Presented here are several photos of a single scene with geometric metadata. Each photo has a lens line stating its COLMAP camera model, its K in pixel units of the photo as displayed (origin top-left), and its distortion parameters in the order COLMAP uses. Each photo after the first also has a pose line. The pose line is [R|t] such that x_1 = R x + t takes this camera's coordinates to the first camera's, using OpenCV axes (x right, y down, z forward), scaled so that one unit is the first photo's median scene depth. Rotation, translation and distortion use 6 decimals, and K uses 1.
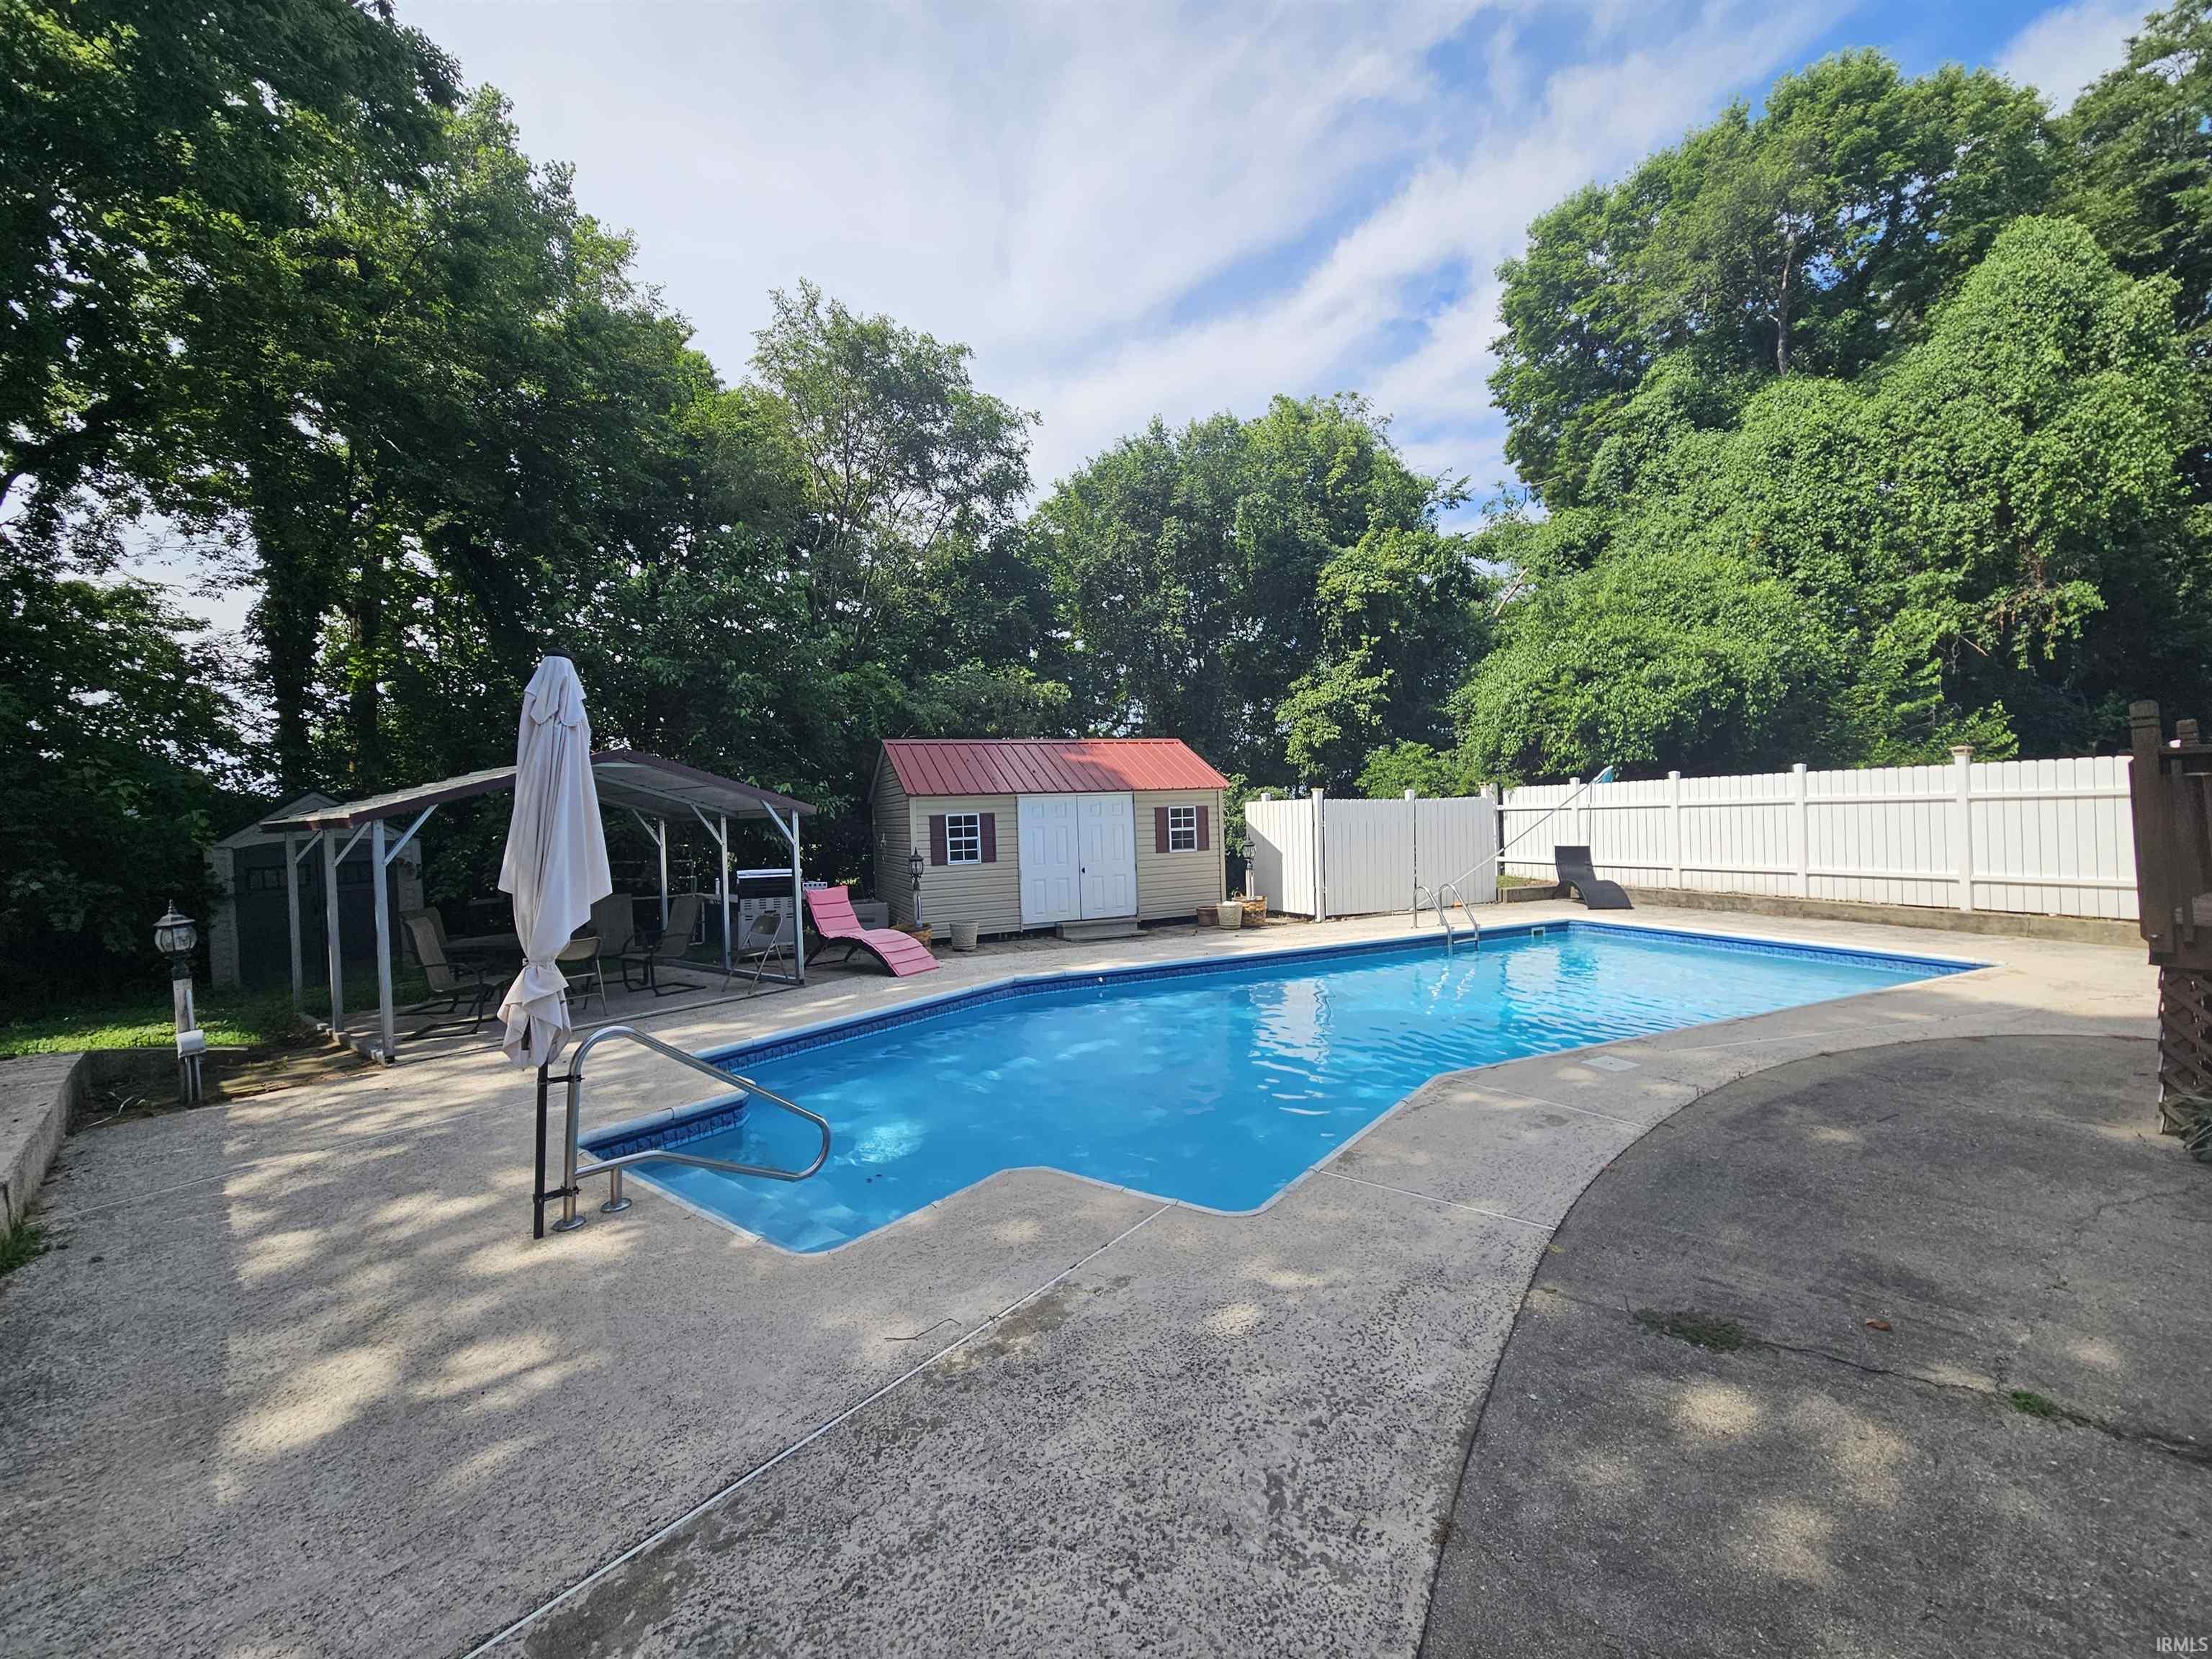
lens RADIAL K [[897.1, 0, 1106.0], [0, 897.1, 829.5], [0, 0, 1]] dist [-0.003059, -0.000101]
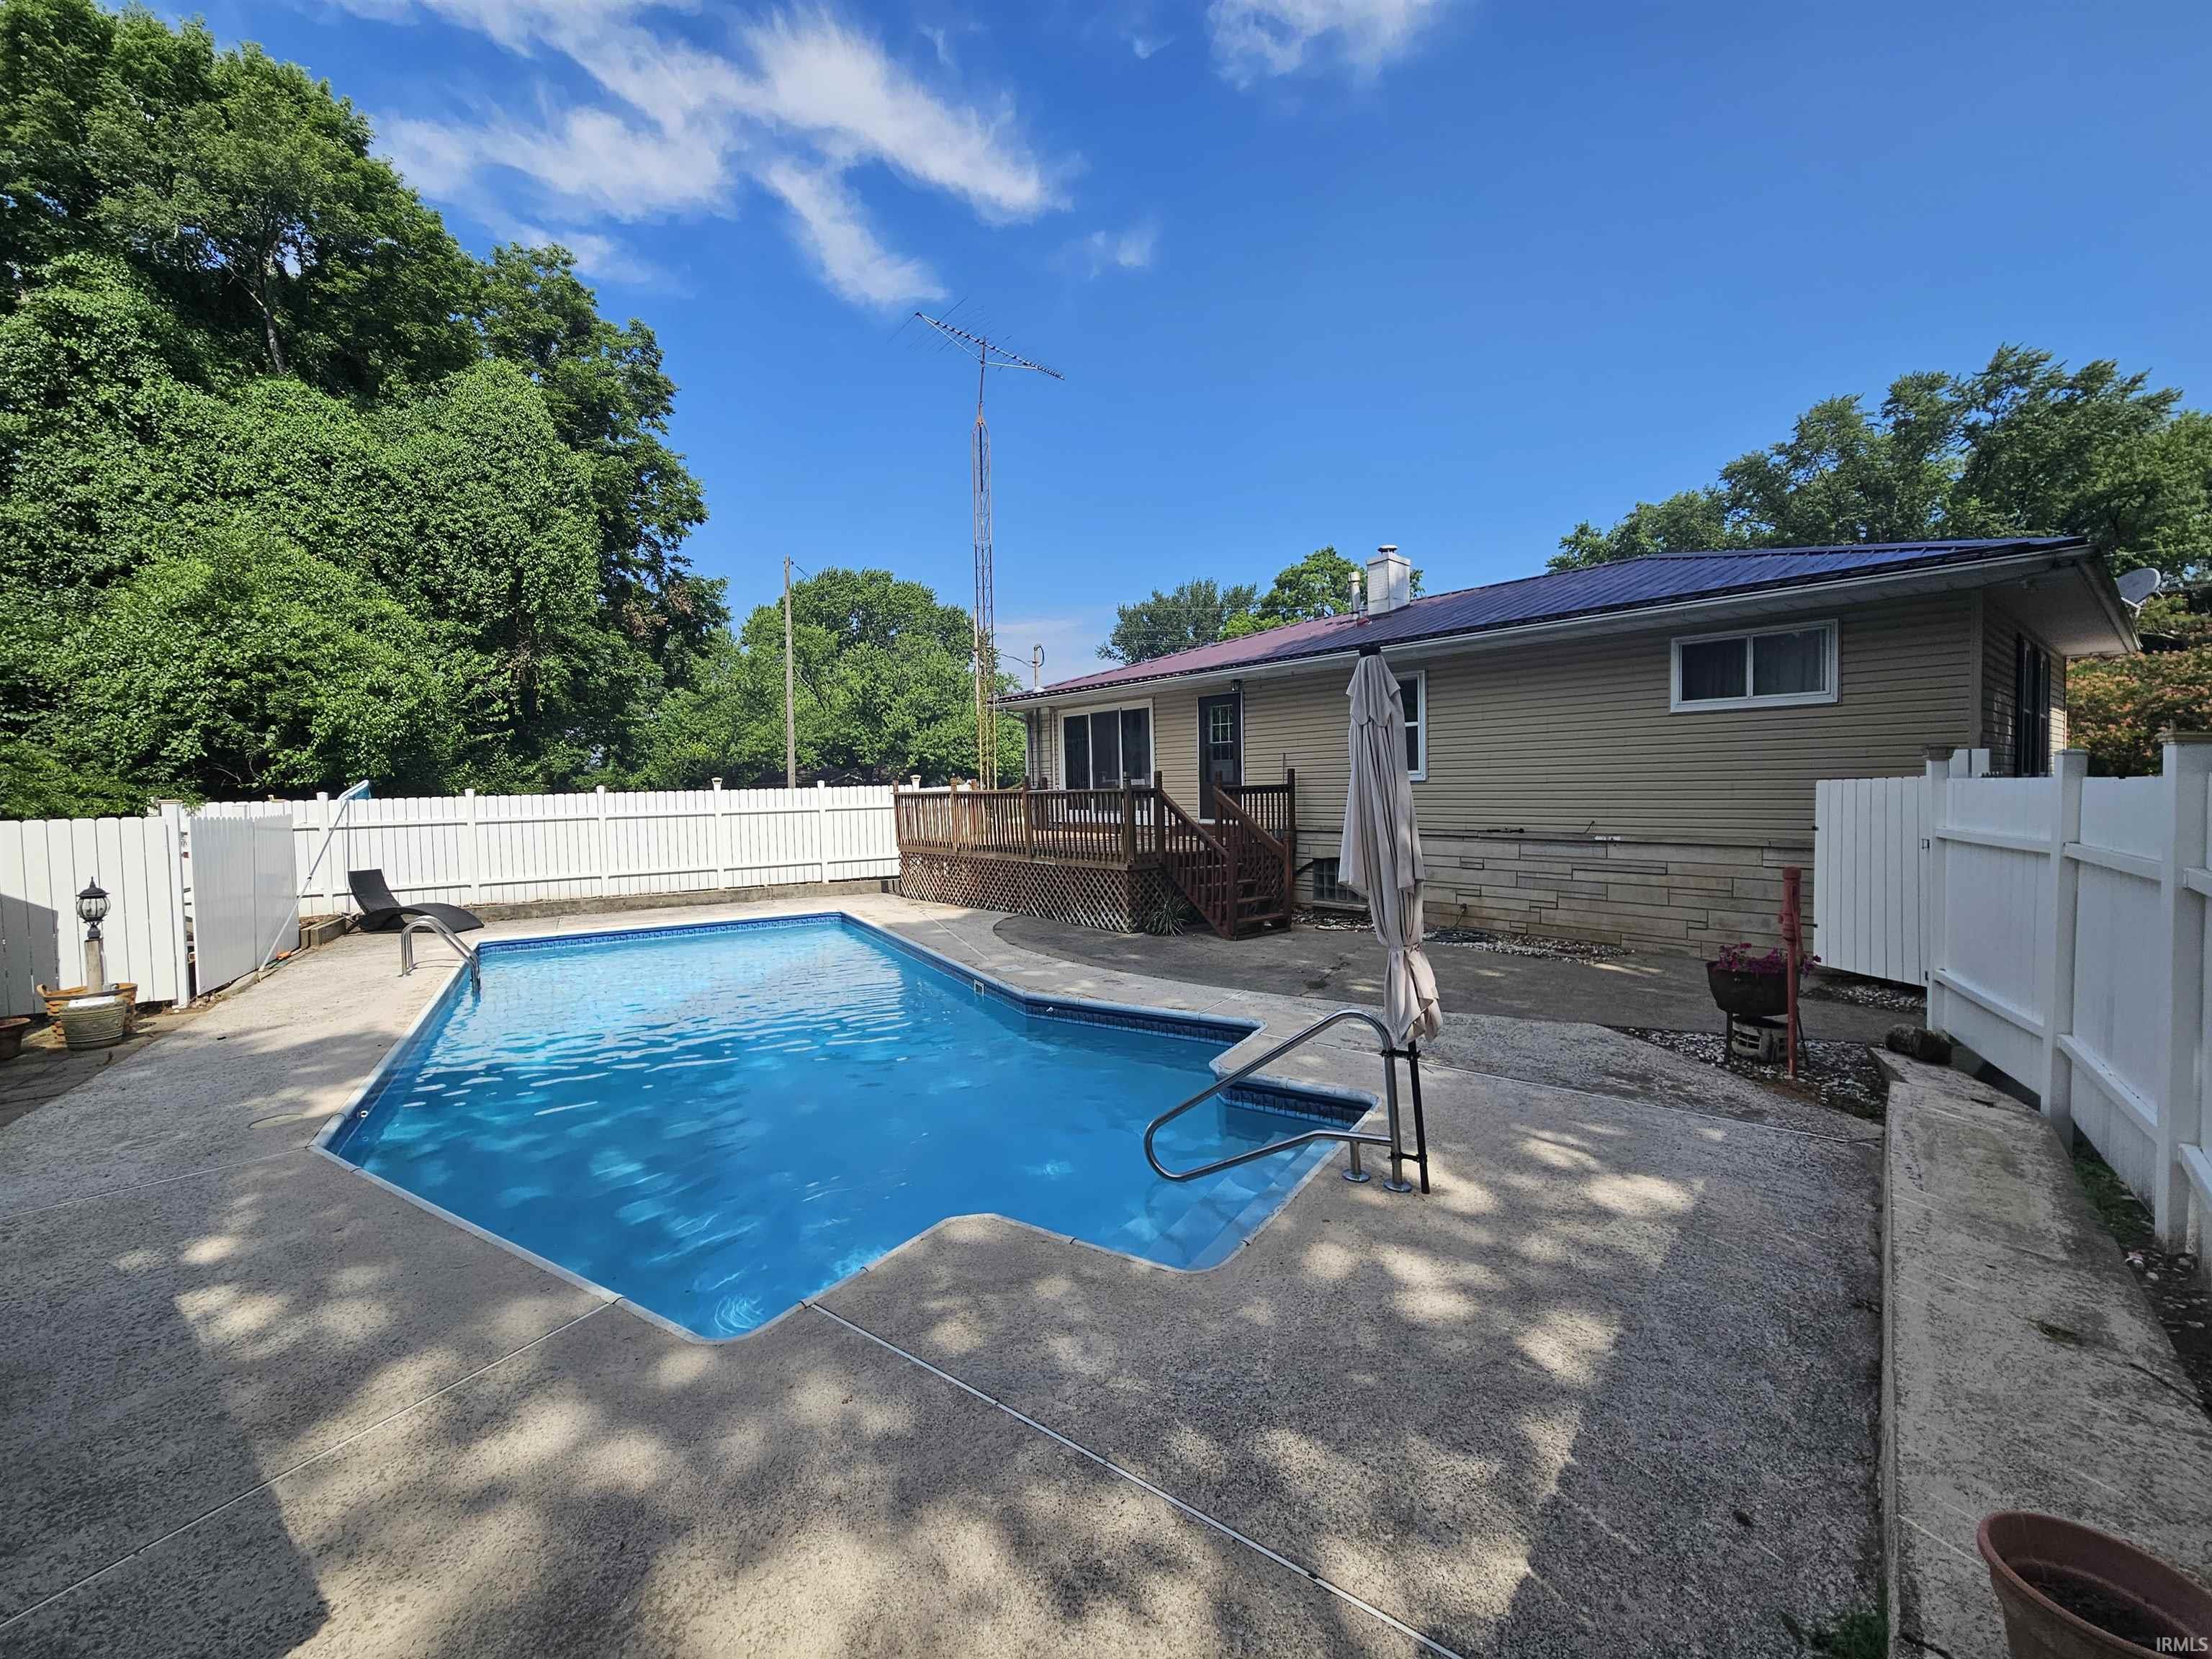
lens RADIAL K [[897.1, 0, 1106.0], [0, 897.1, 829.5], [0, 0, 1]] dist [-0.003059, -0.000101]
pose [[-0.078342, -0.018352, 0.996758, -0.405712], [0.042097, 0.998878, 0.021700, -0.010161], [-0.996037, 0.043660, -0.077482, 0.348232]]
